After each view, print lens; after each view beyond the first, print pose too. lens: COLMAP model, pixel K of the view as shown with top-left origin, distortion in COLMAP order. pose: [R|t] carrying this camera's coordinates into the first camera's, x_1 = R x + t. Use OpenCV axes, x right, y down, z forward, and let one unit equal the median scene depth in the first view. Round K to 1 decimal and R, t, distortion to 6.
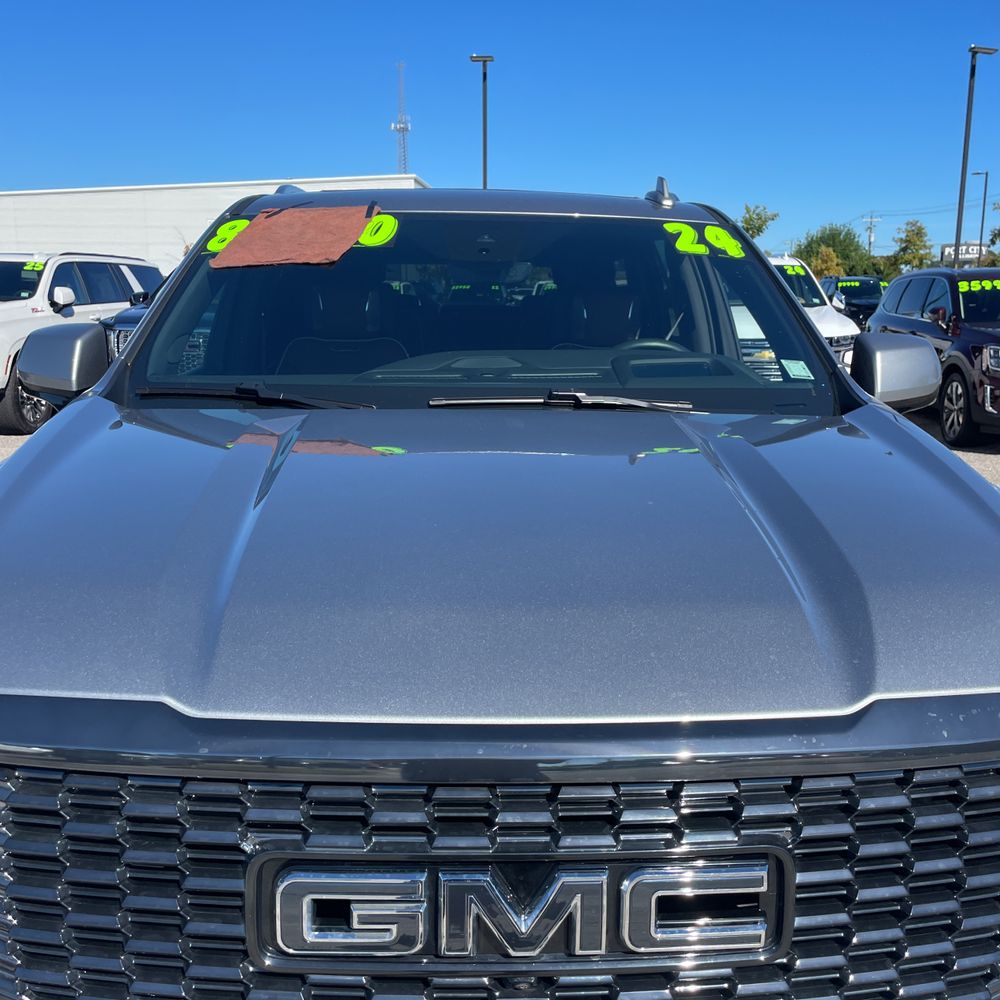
lens RADIAL K [[1011.4, 0, 500.0], [0, 1011.4, 500.0], [0, 0, 1]] dist [0.108792, -0.163329]
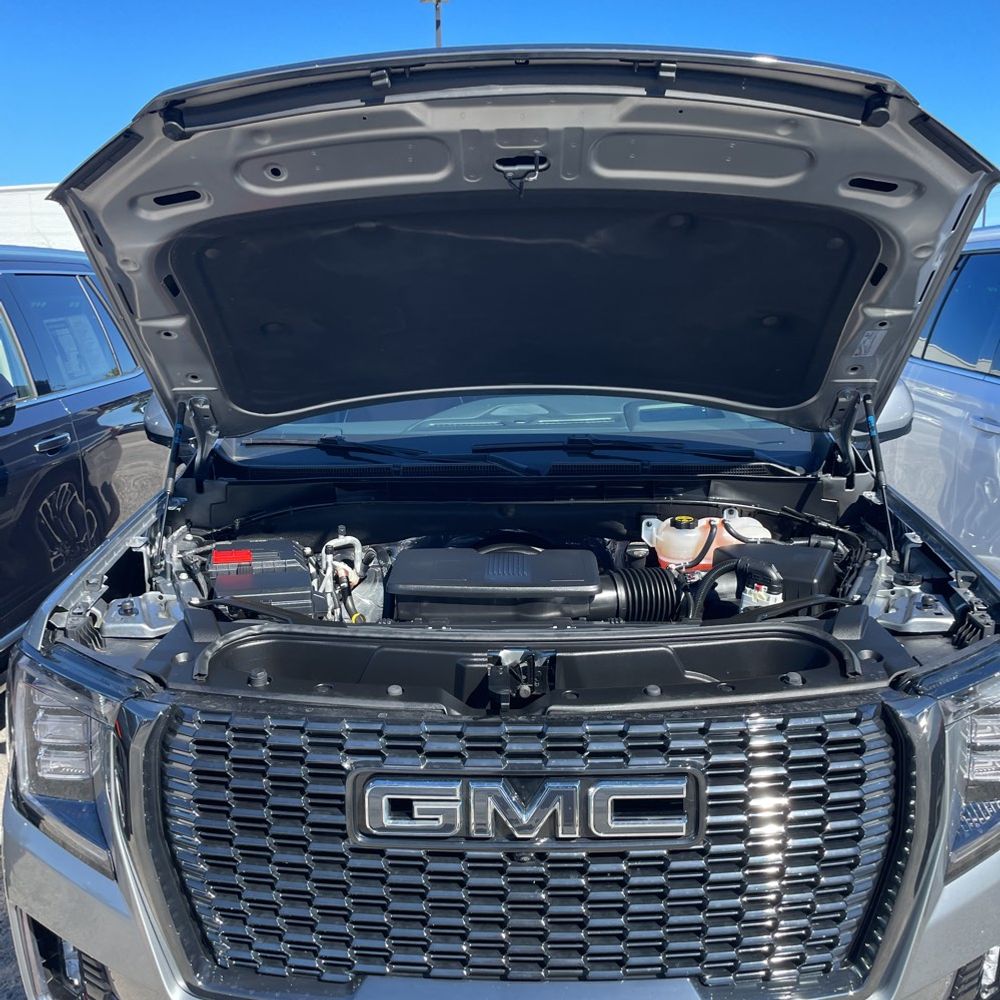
lens RADIAL K [[995.2, 0, 483.3], [0, 995.2, 499.8], [0, 0, 1]] dist [0.089230, -0.135034]
pose [[0.997155, -0.012803, -0.074279, 0.027713], [0.012246, 0.999893, -0.007955, -0.017379], [0.074373, 0.007023, 0.997206, -0.177408]]
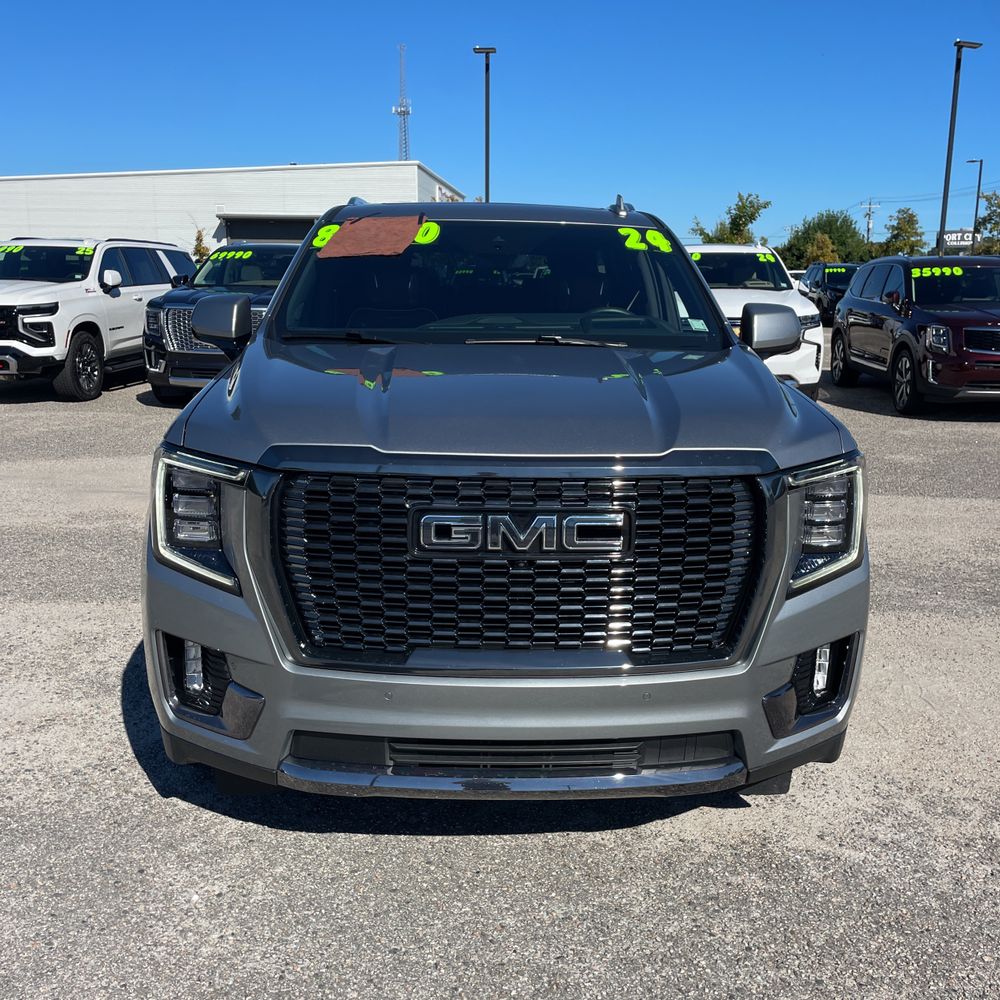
lens RADIAL K [[987.8, 0, 500.0], [0, 987.8, 500.0], [0, 0, 1]] dist [0.106136, -0.159129]
pose [[0.999991, 0.004153, 0.000089, -0.010372], [-0.004154, 0.999806, 0.019256, 0.099449], [-0.000009, -0.019256, 0.999815, -0.469558]]
